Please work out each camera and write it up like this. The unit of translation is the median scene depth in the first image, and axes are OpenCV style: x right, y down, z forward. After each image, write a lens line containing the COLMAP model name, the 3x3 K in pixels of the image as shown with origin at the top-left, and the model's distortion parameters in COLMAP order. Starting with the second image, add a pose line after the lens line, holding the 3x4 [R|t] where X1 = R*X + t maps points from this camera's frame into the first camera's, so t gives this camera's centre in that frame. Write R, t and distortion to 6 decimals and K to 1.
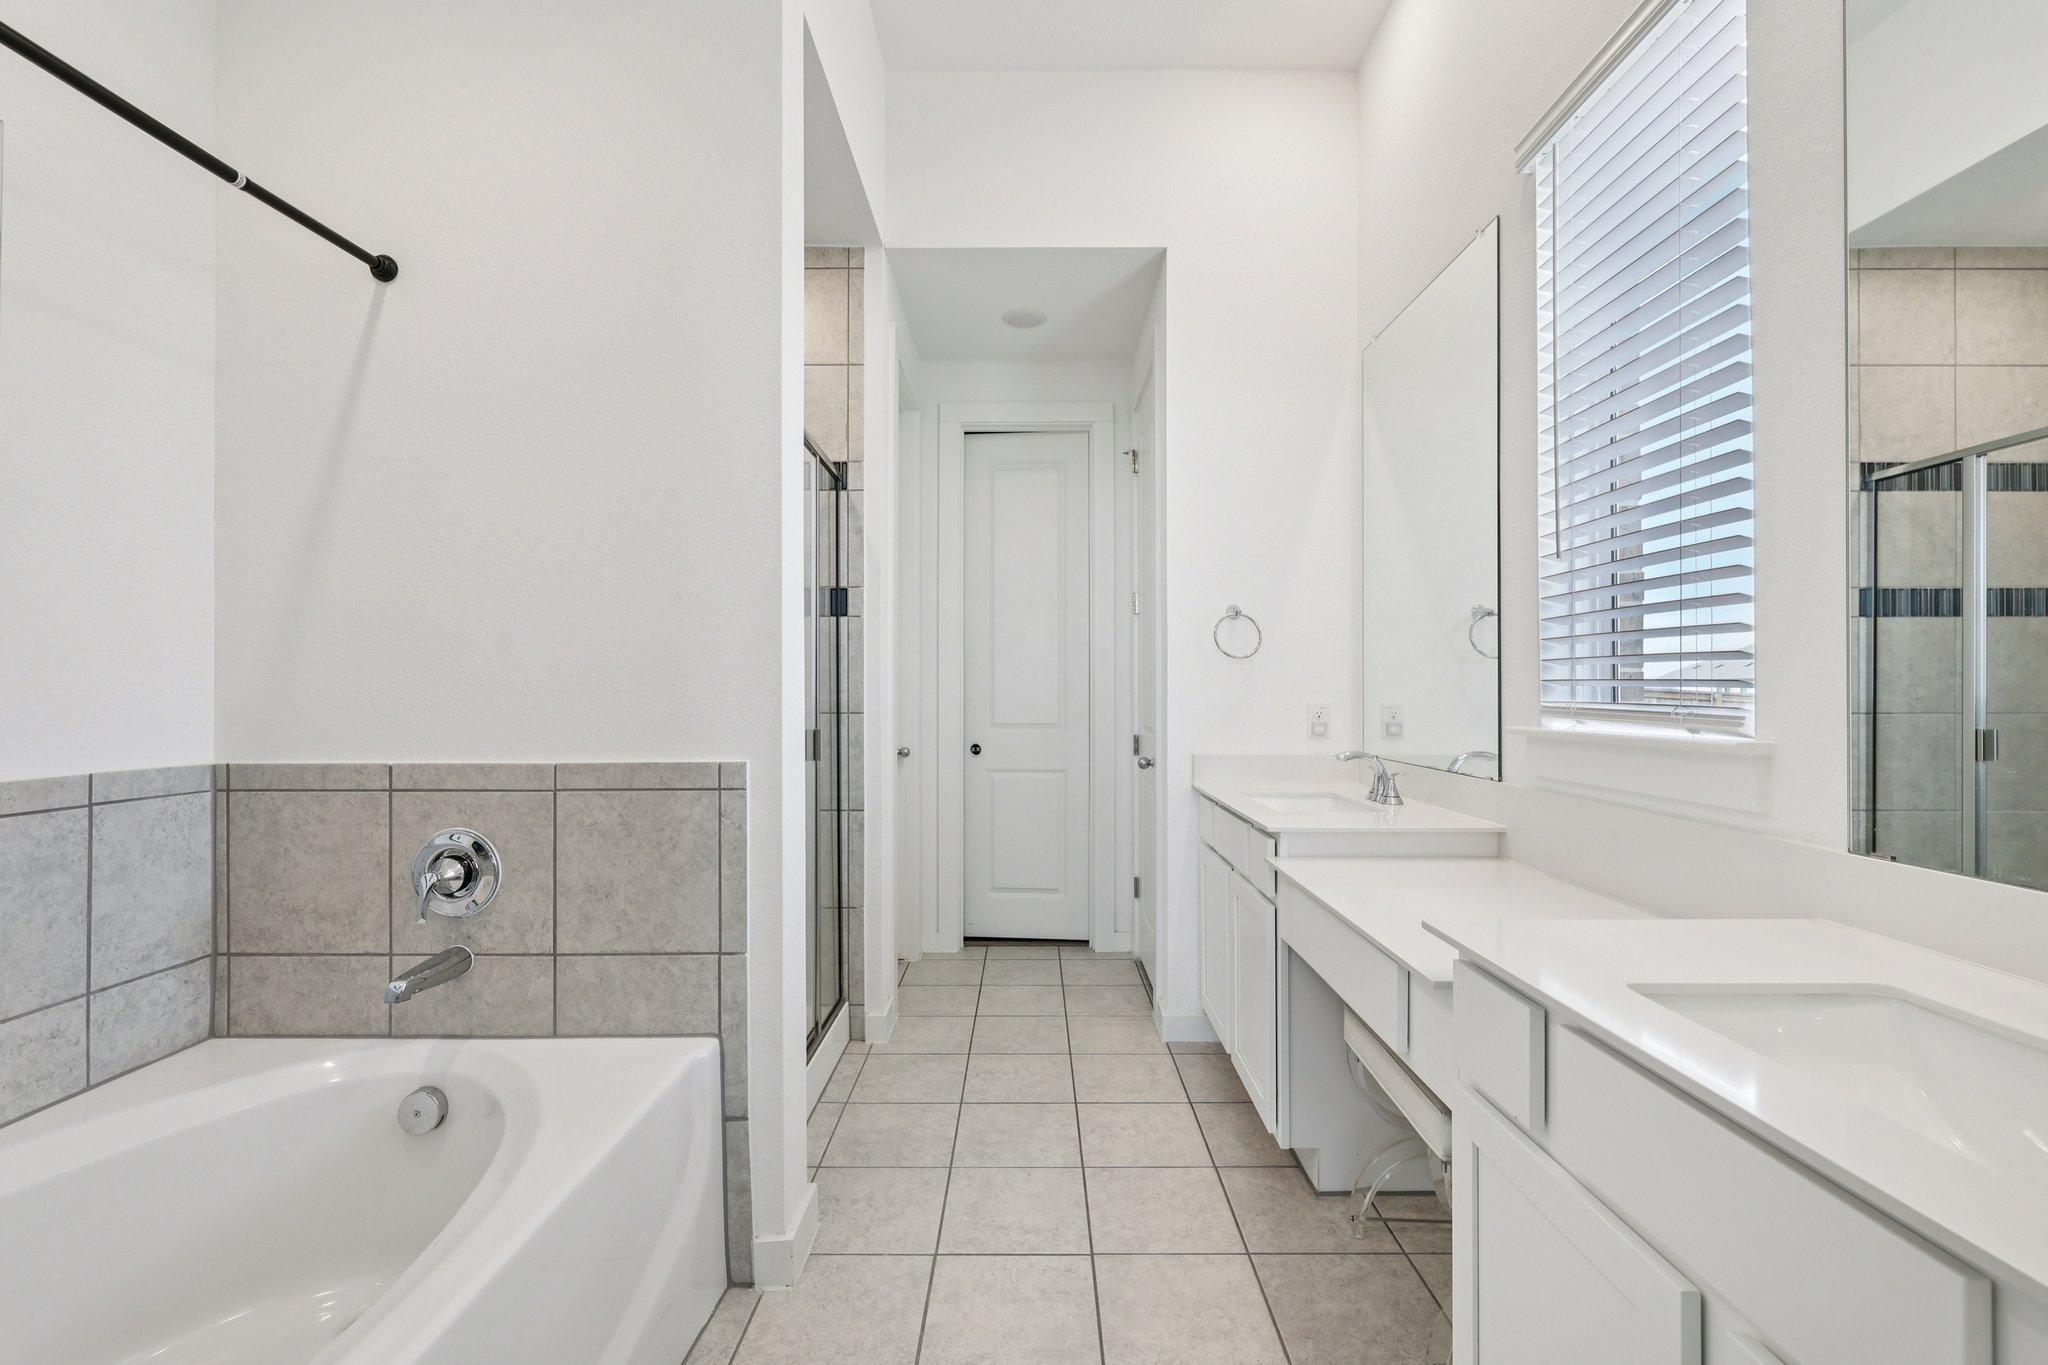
lens RADIAL K [[866.1, 0, 1024.0], [0, 866.1, 686.0], [0, 0, 1]] dist [0.005921, -0.000894]
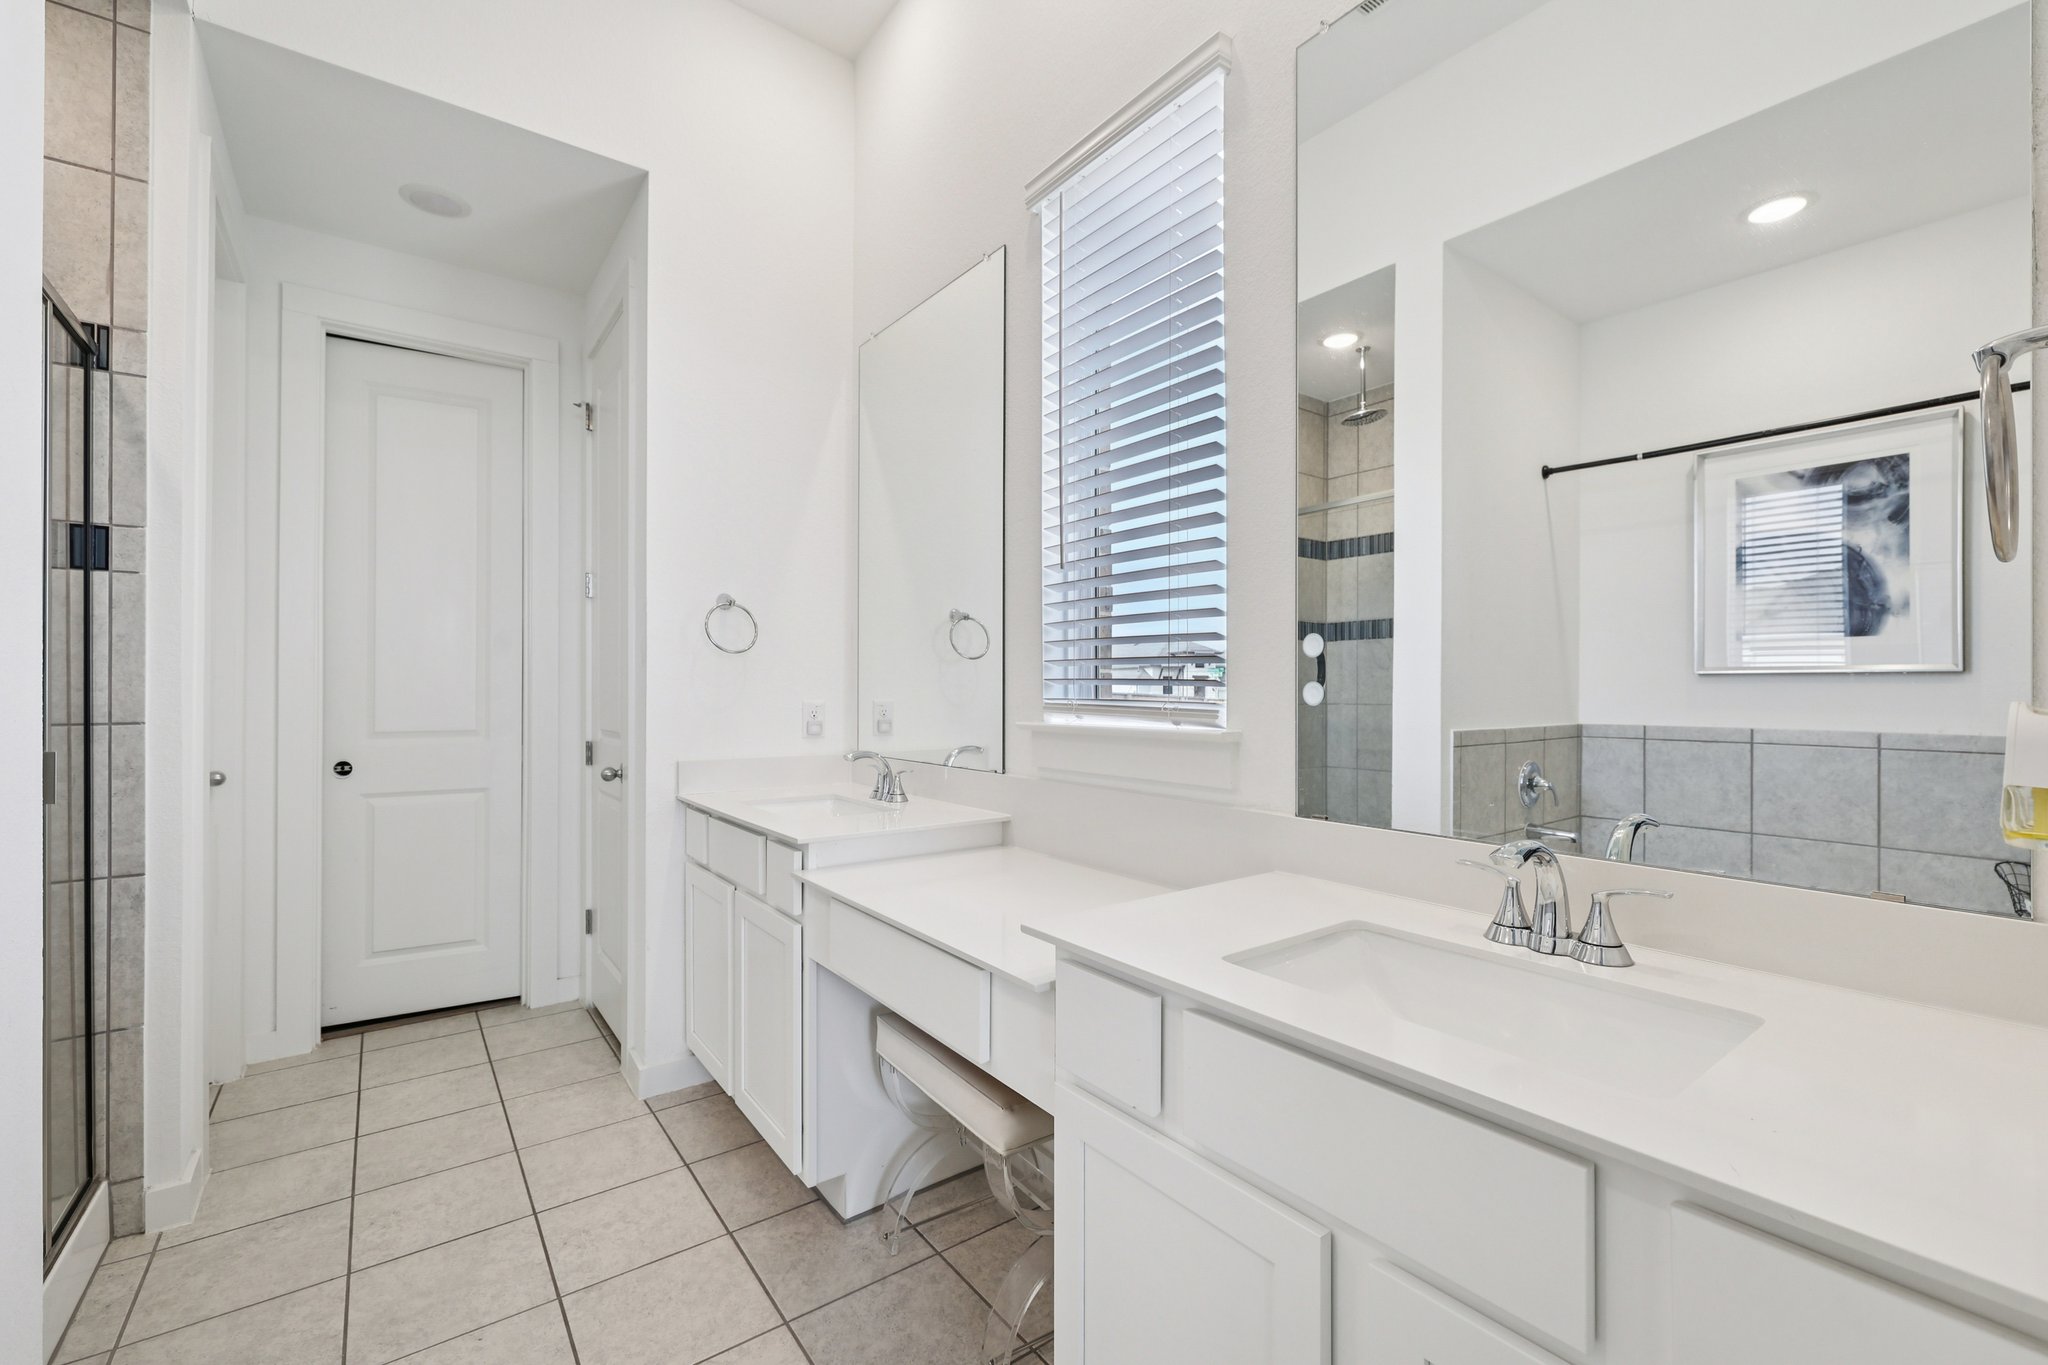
lens RADIAL K [[866.1, 0, 1026.6], [0, 866.1, 684.6], [0, 0, 1]] dist [0.005921, -0.000894]
pose [[0.799073, 0.003930, 0.601222, -0.057634], [-0.004026, 0.999991, -0.001185, 0.000956], [-0.601221, -0.001474, 0.799081, 0.100679]]
